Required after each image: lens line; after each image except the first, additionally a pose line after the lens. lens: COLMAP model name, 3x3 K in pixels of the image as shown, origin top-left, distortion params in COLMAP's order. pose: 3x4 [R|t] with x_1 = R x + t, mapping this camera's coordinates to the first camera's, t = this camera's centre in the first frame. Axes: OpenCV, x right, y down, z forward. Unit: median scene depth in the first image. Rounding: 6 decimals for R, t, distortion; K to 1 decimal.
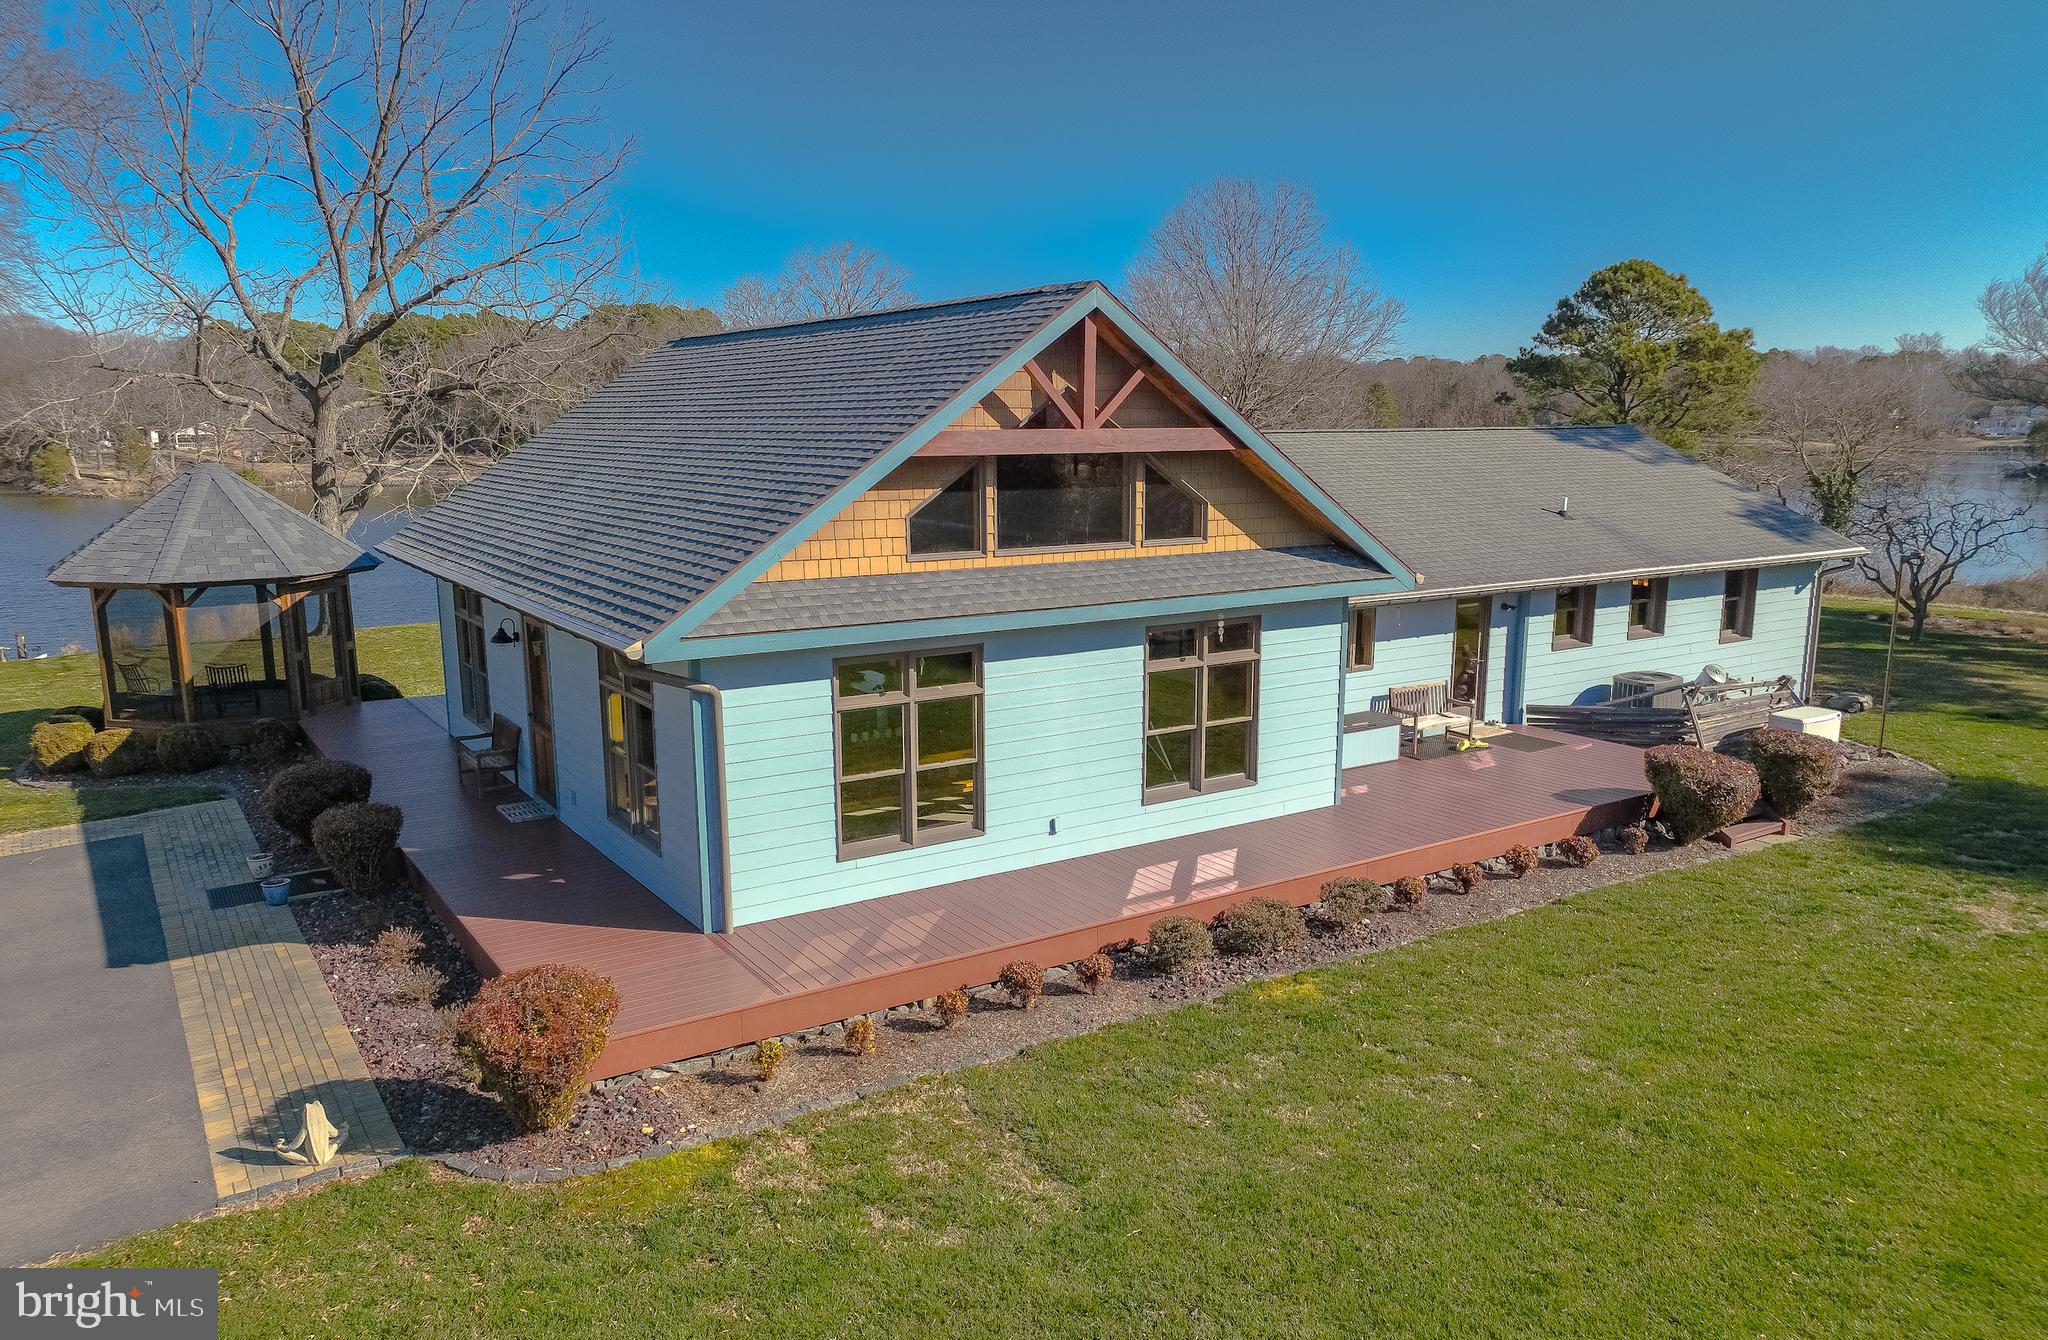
lens RADIAL K [[1467.5, 0, 1024.8], [0, 1467.5, 683.2], [0, 0, 1]] dist [-0.003262, 0.002073]
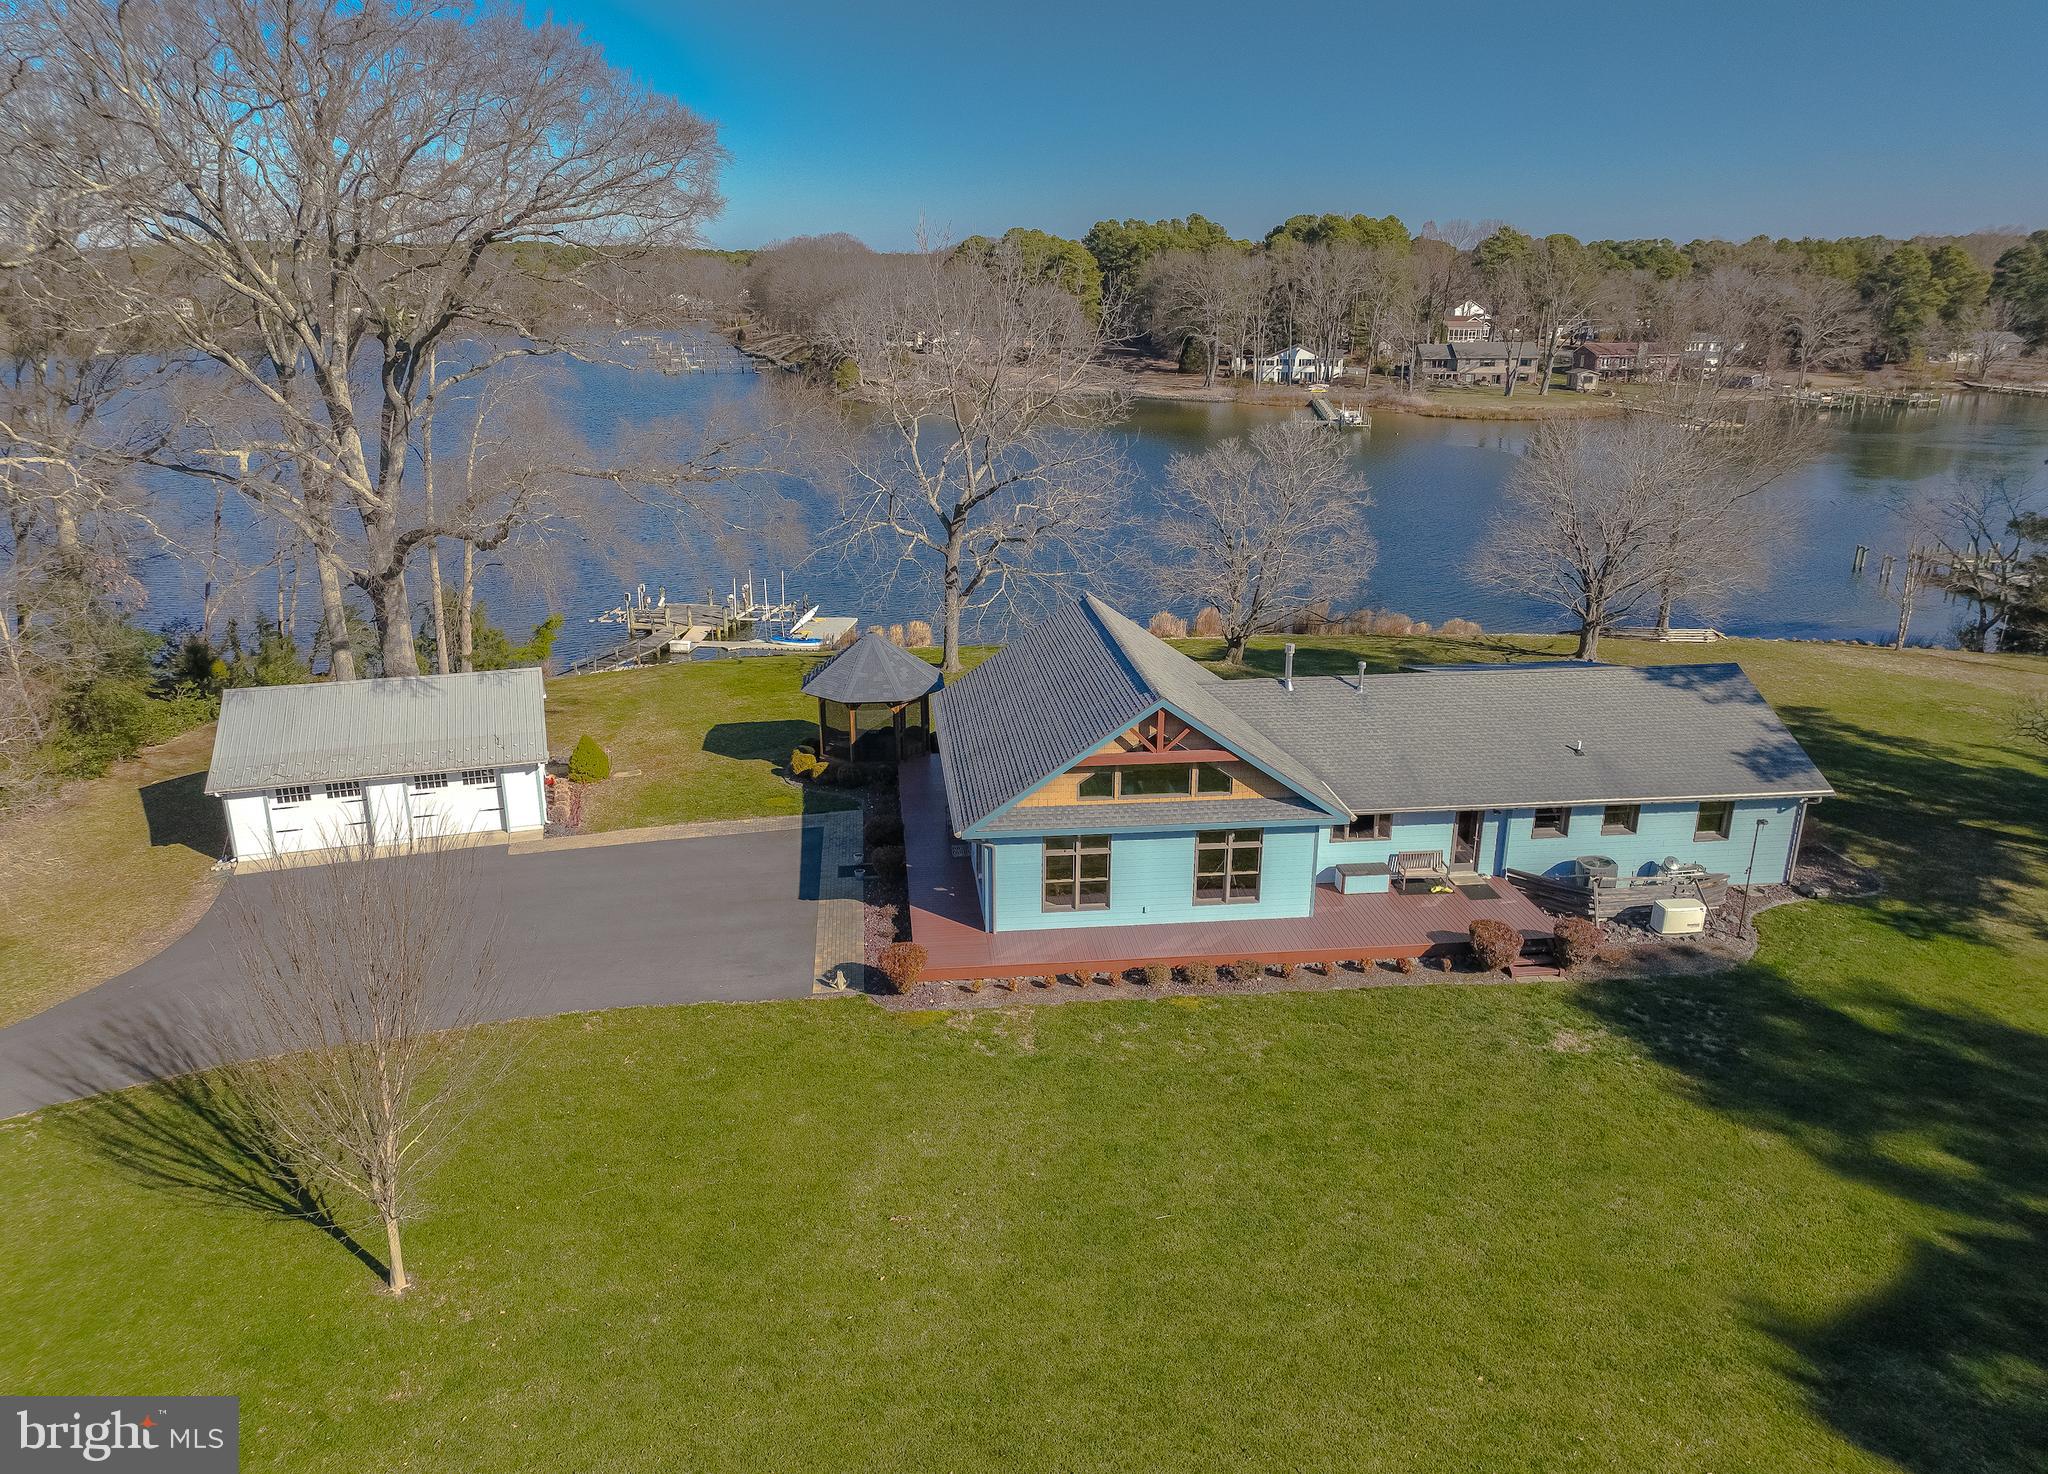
lens RADIAL K [[1449.1, 0, 1019.2], [0, 1449.1, 755.4], [0, 0, 1]] dist [0.017040, 0.006885]
pose [[0.890990, 0.145972, -0.429917, 0.785338], [-0.085401, 0.983887, 0.157074, -0.480878], [0.445918, -0.103236, 0.889100, -1.087464]]
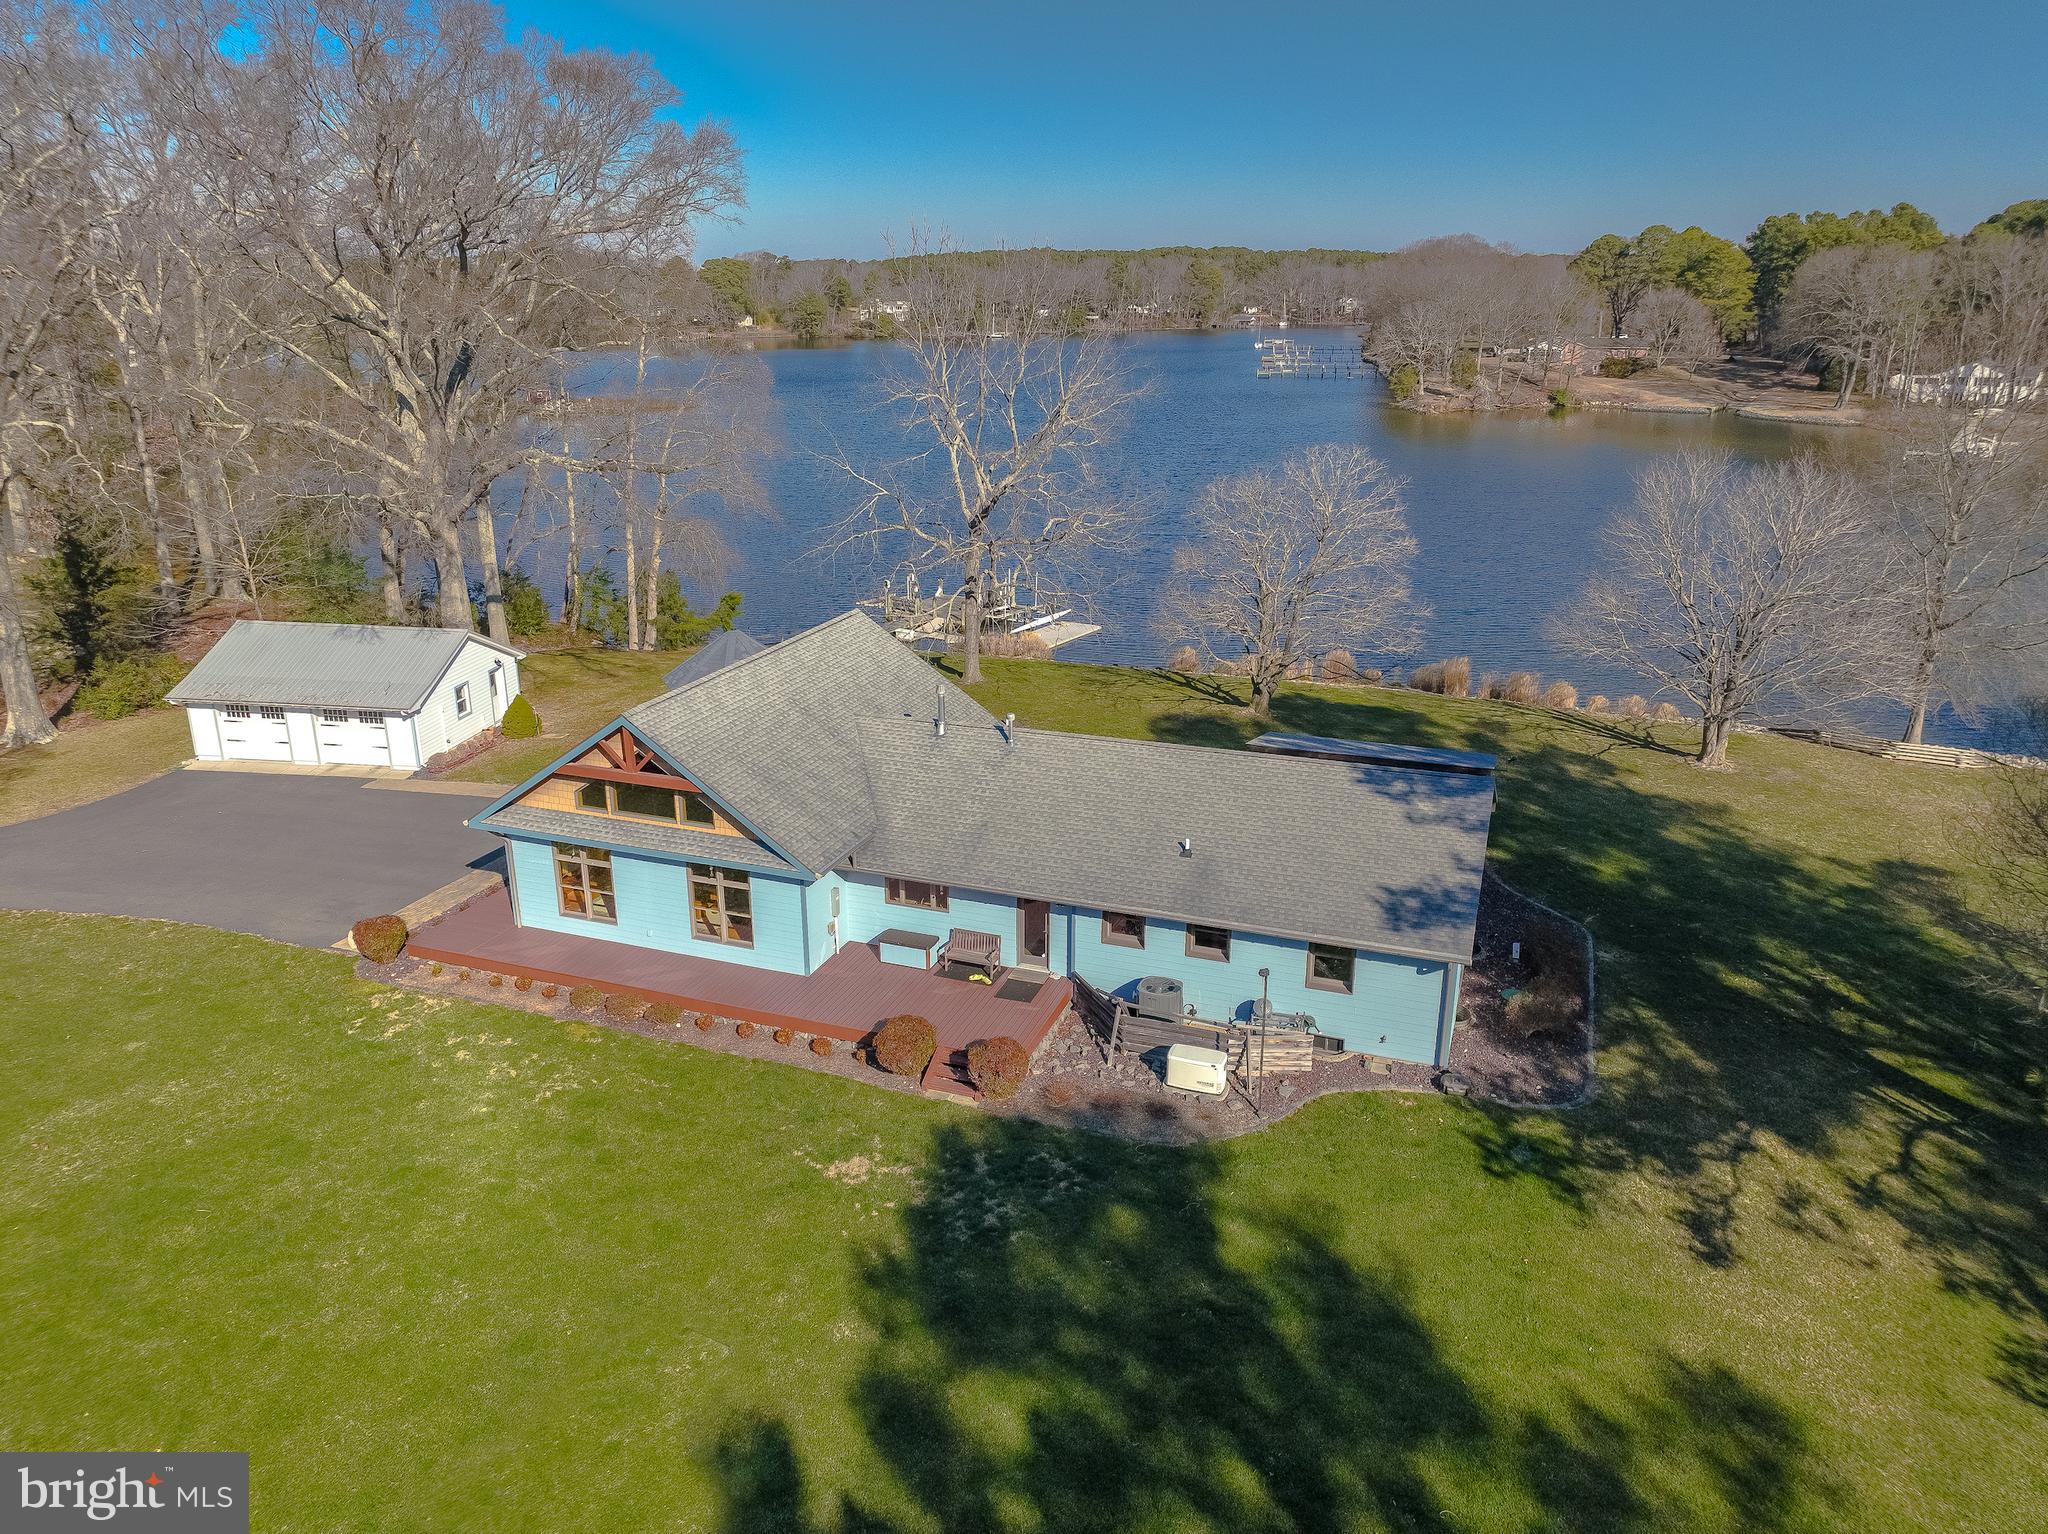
lens RADIAL K [[1441.8, 0, 1005.7], [0, 1441.8, 761.0], [0, 0, 1]] dist [0.011456, -0.005215]
pose [[0.584966, 0.257196, -0.769198, 1.953208], [-0.145547, 0.966281, 0.212408, -0.698593], [0.797892, -0.012297, 0.602675, 0.112587]]
